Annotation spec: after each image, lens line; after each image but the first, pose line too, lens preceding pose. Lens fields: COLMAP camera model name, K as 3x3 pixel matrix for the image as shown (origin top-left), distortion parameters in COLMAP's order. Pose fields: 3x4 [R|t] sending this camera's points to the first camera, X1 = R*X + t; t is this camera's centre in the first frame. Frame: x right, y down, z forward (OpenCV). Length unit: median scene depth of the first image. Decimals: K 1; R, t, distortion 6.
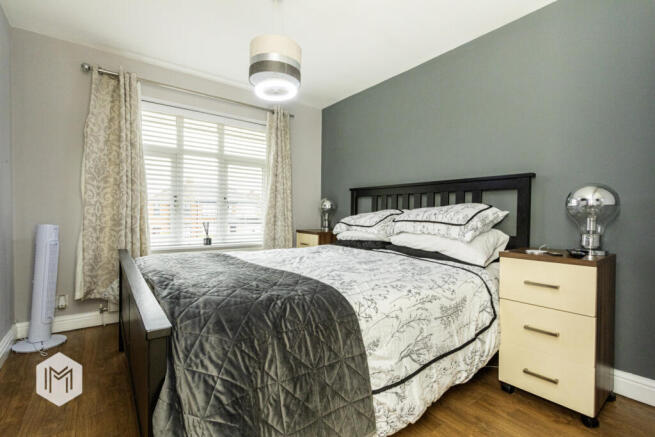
lens RADIAL K [[308.6, 0, 328.1], [0, 308.6, 216.9], [0, 0, 1]] dist [-0.003510, -0.000093]
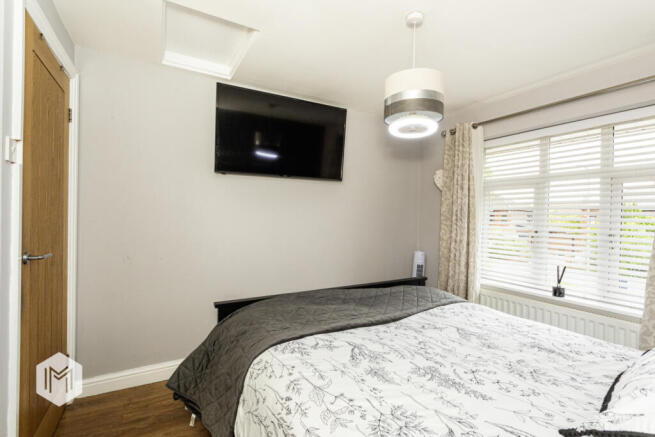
lens RADIAL K [[308.6, 0, 328.1], [0, 308.6, 218.9], [0, 0, 1]] dist [-0.003510, -0.000093]
pose [[-0.135264, -0.007239, -0.990783, 0.820638], [-0.022628, 0.999735, -0.004215, -0.158159], [0.990551, 0.021849, -0.135392, 0.985857]]
